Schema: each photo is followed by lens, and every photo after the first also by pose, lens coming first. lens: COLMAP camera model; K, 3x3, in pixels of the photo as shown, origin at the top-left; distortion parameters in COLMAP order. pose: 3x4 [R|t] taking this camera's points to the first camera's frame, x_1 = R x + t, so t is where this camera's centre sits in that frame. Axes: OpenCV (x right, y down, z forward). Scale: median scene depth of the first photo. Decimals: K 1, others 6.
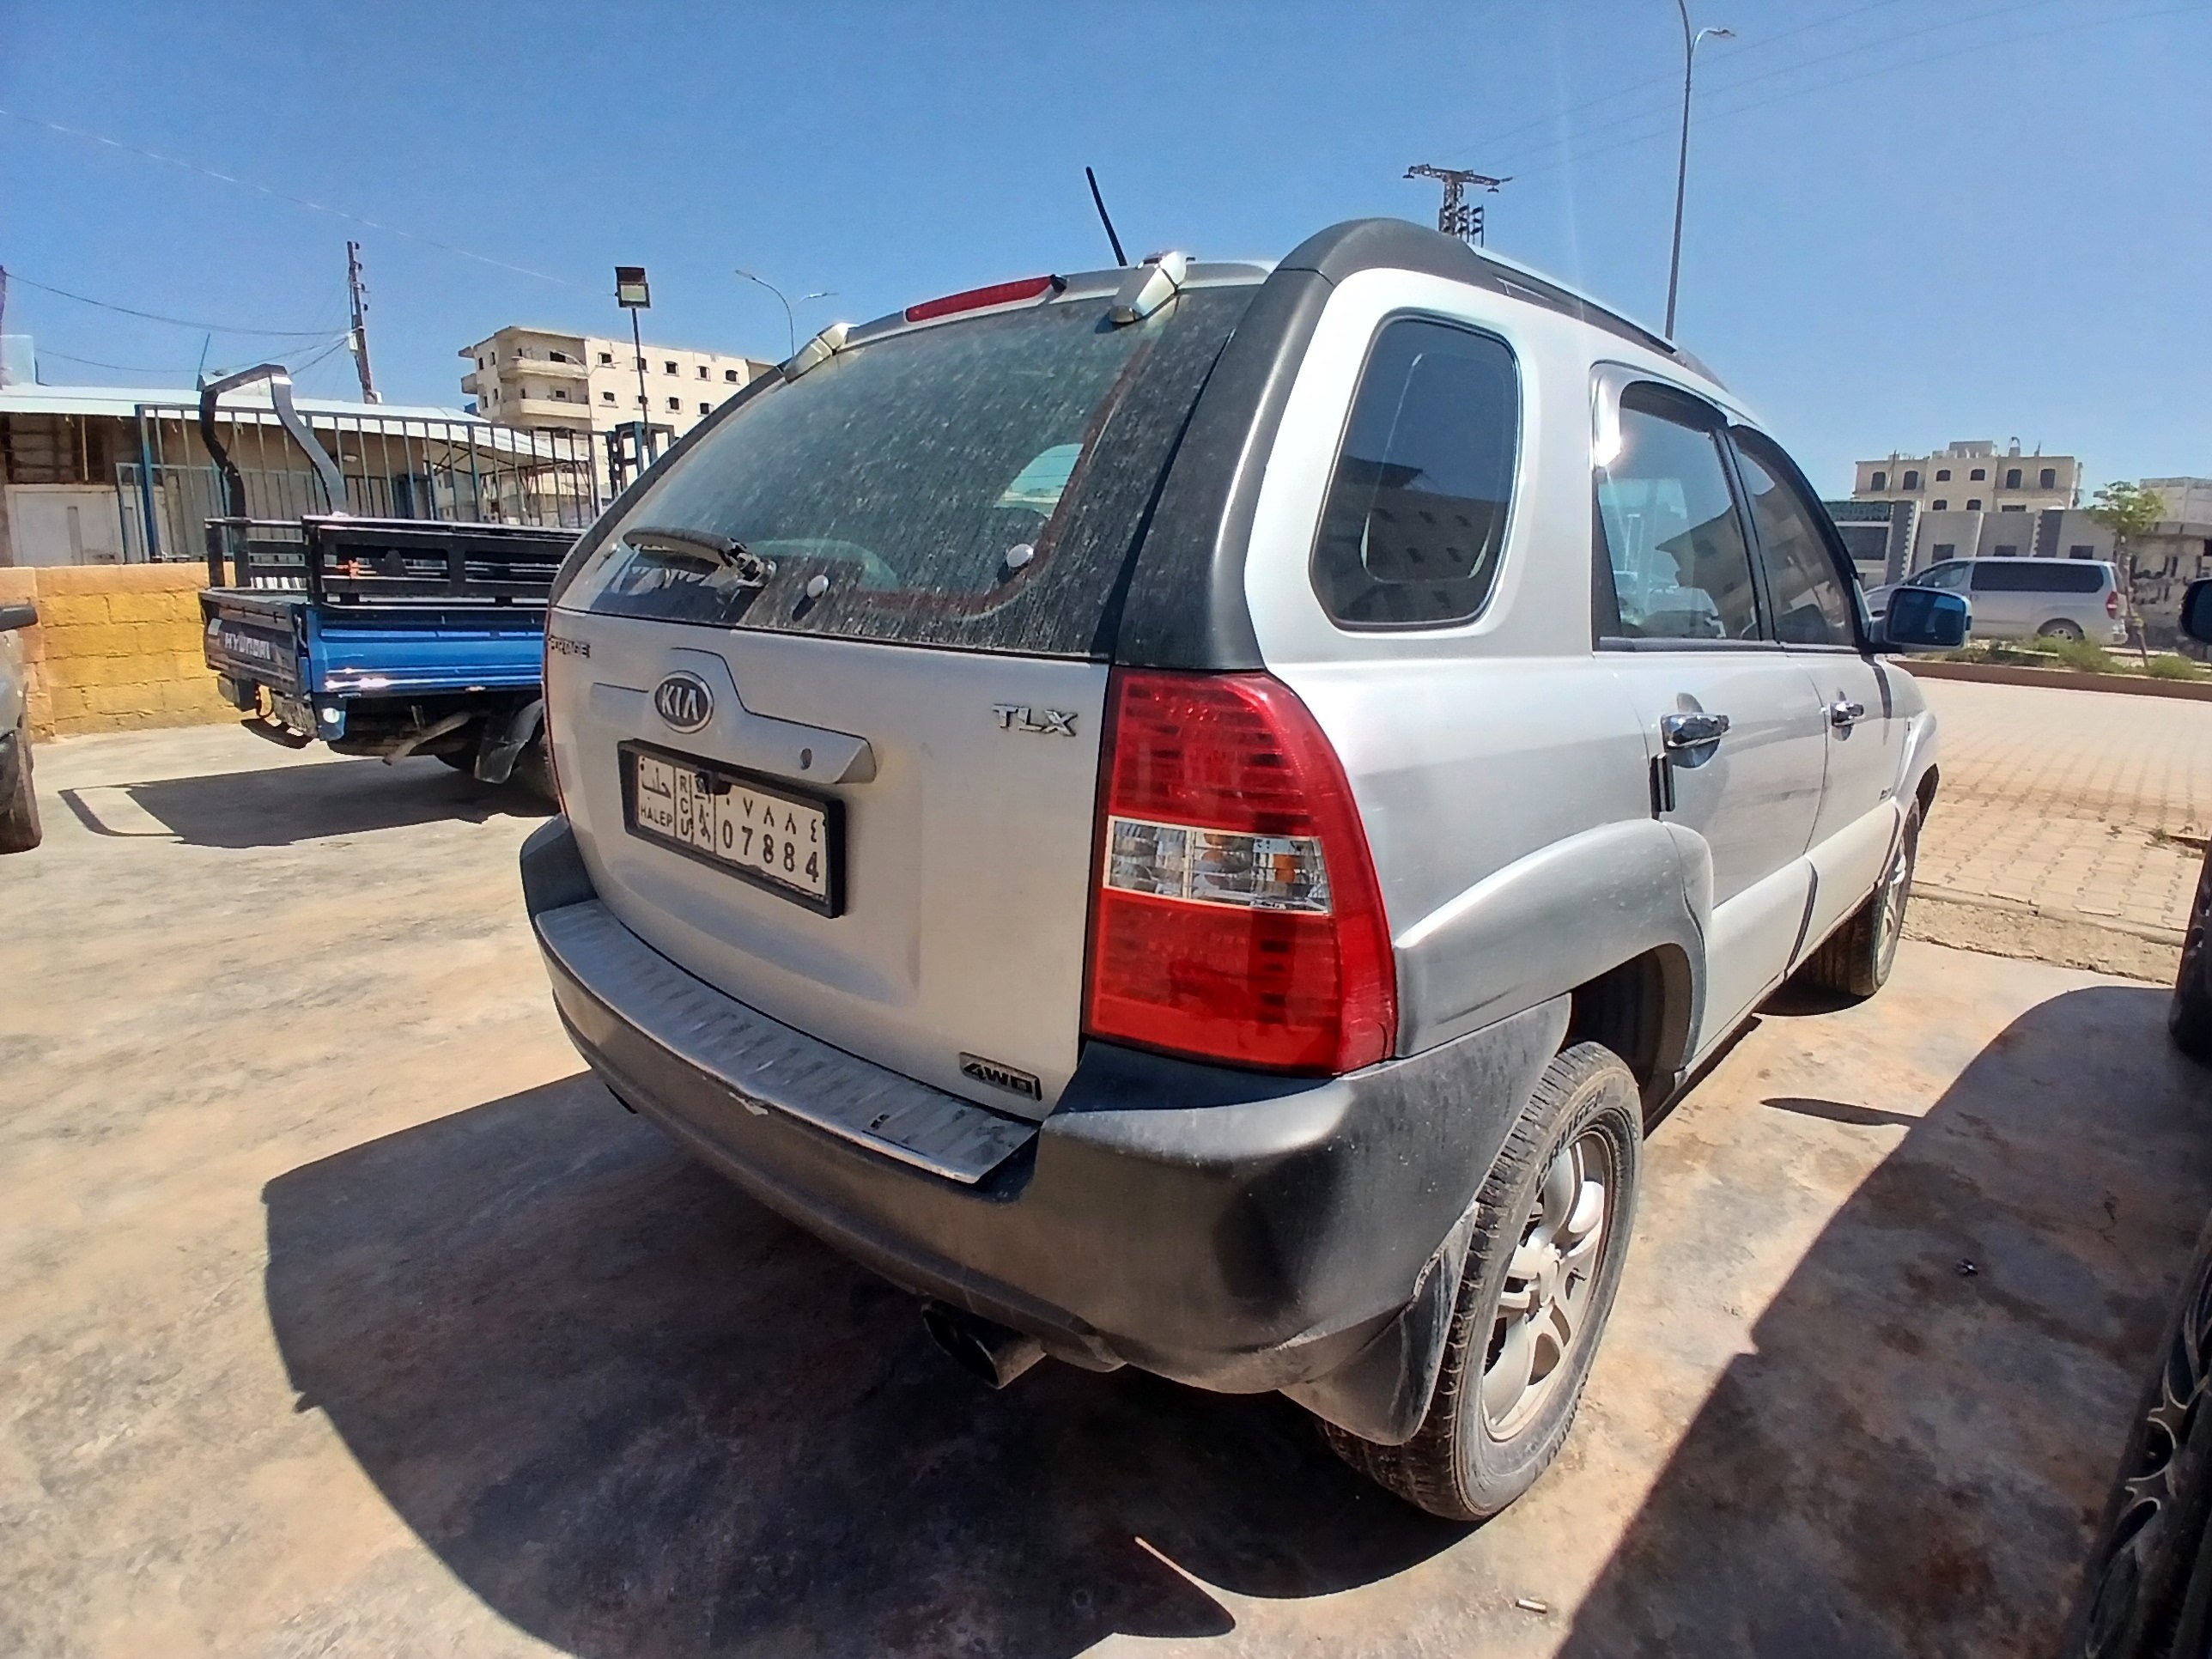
lens RADIAL K [[1130.0, 0, 1042.9], [0, 1130.0, 803.7], [0, 0, 1]] dist [-0.002119, -0.045190]
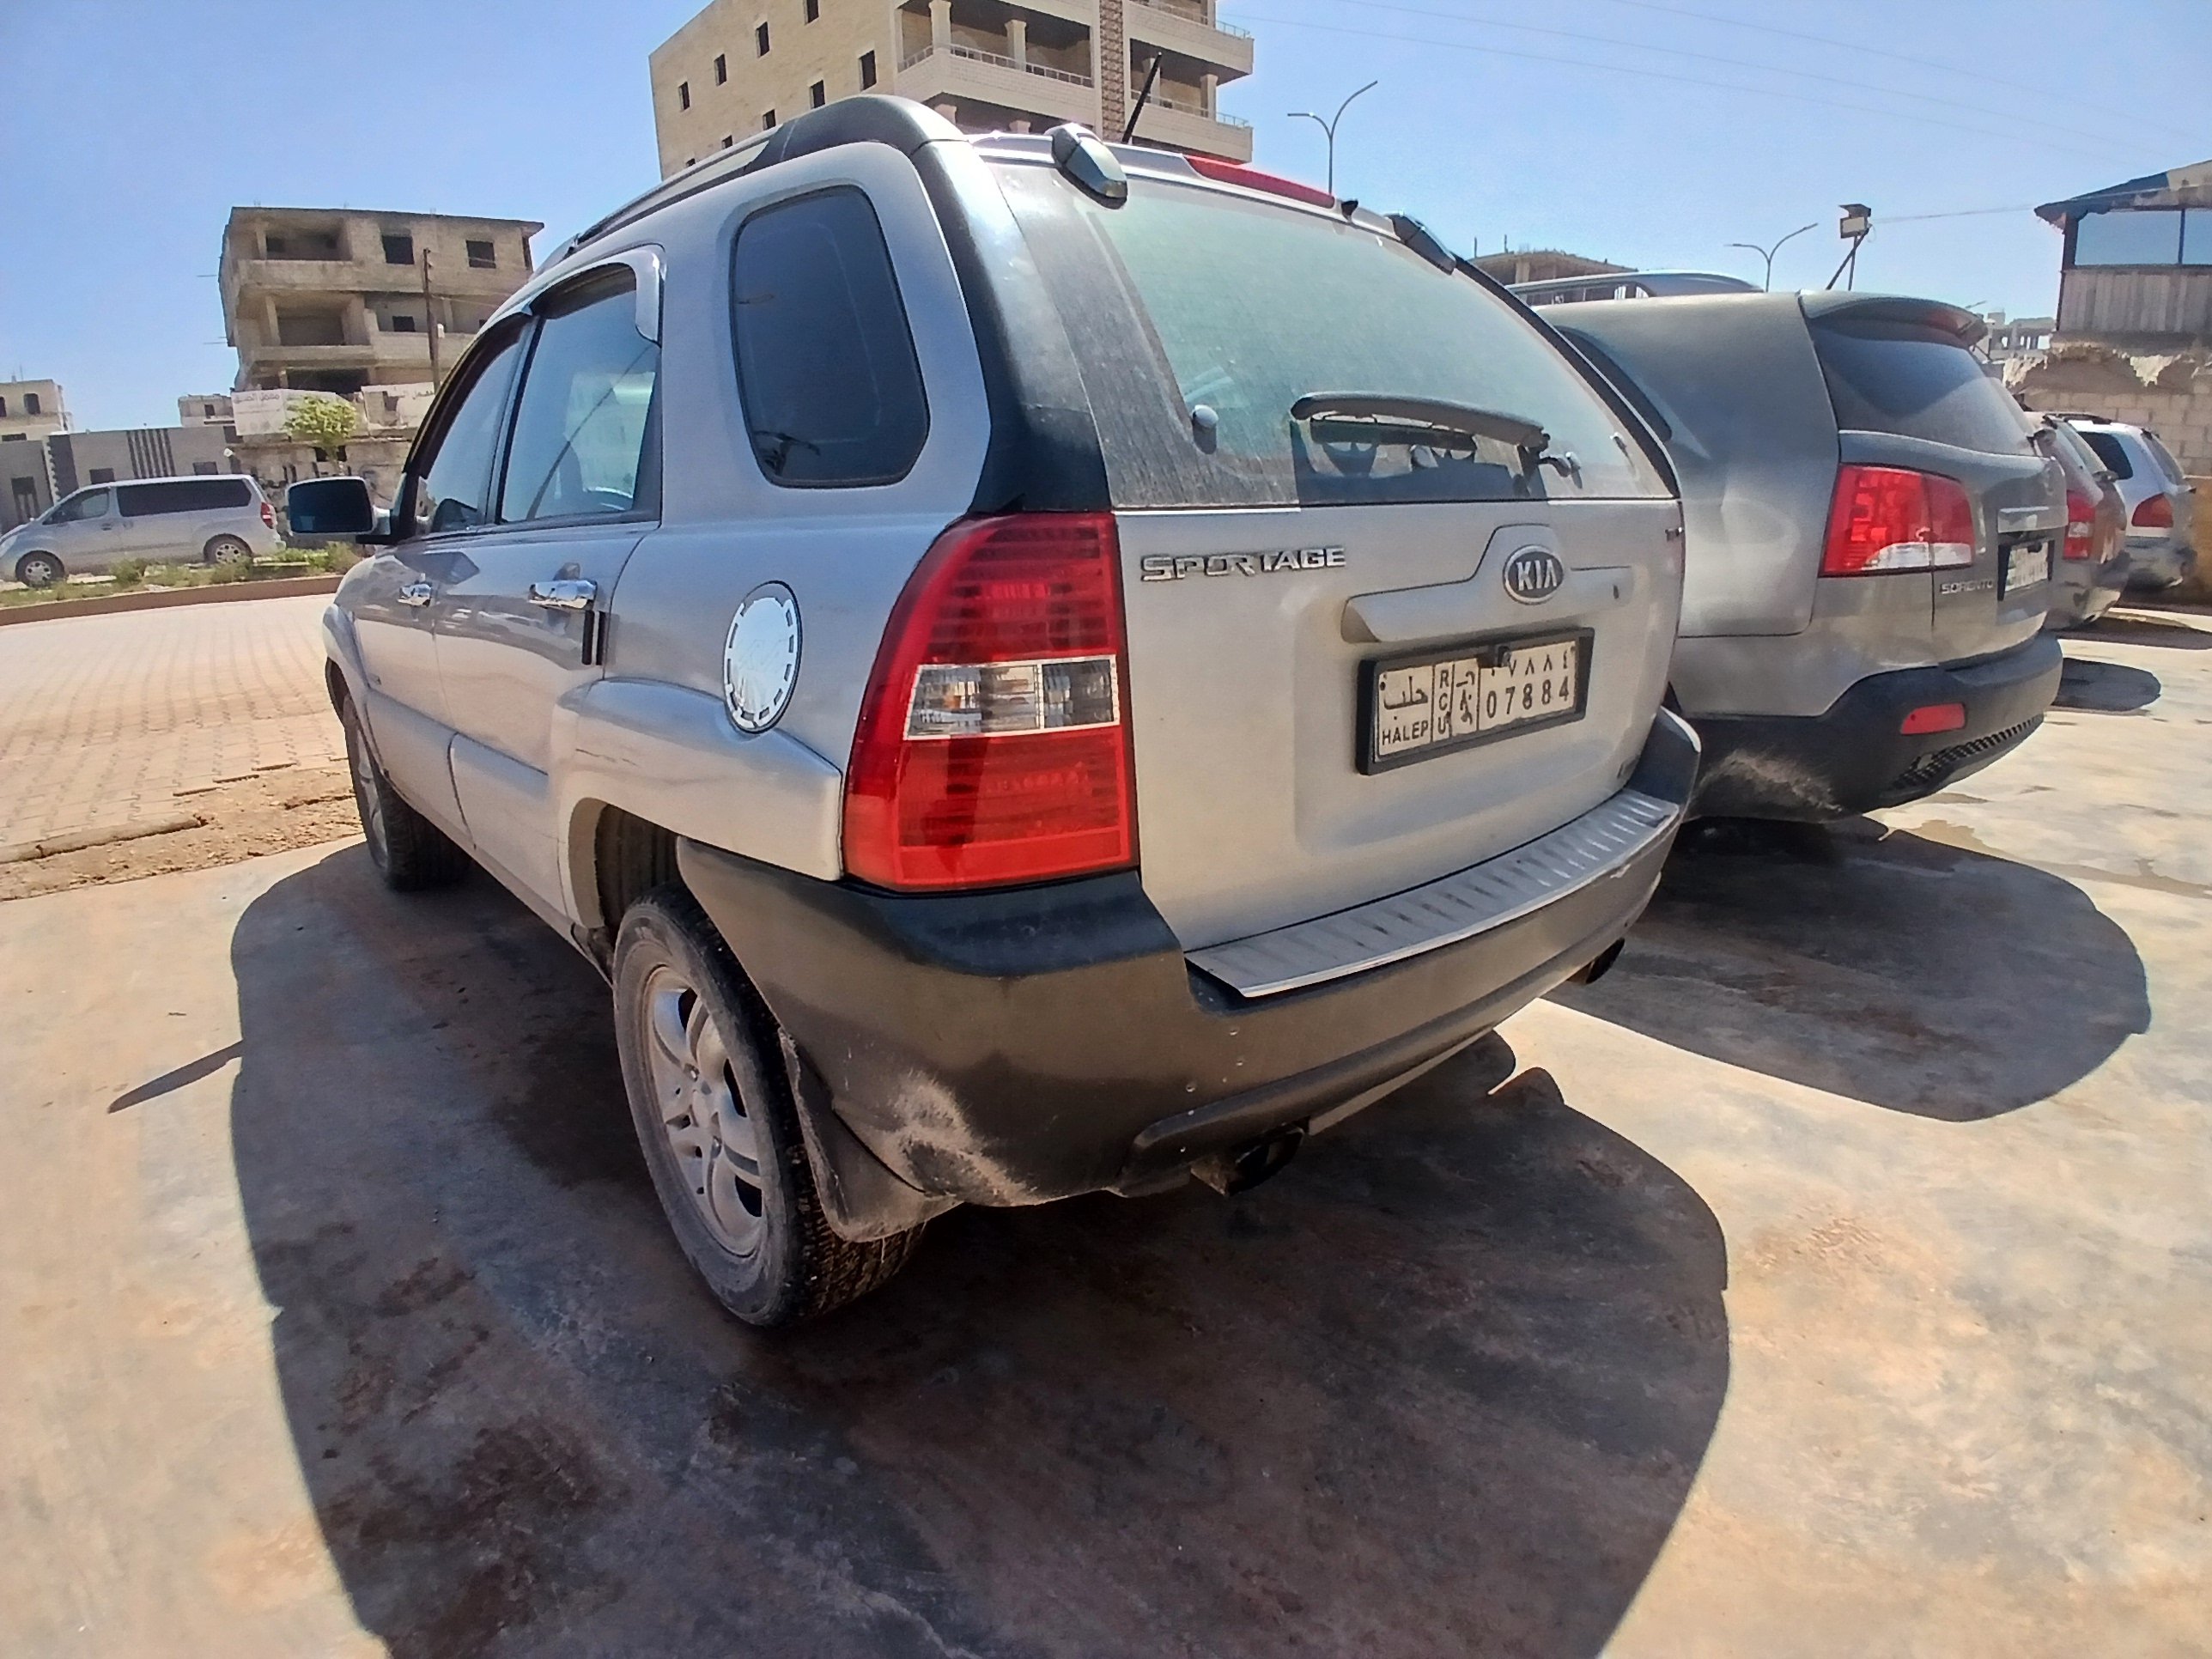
lens RADIAL K [[1150.4, 0, 1106.0], [0, 1150.4, 829.5], [0, 0, 1]] dist [-0.019269, -0.032998]
pose [[0.050642, -0.298528, 0.953056, -0.115738], [0.219302, 0.934314, 0.281004, -0.020868], [-0.974342, 0.194776, 0.112783, 0.109474]]
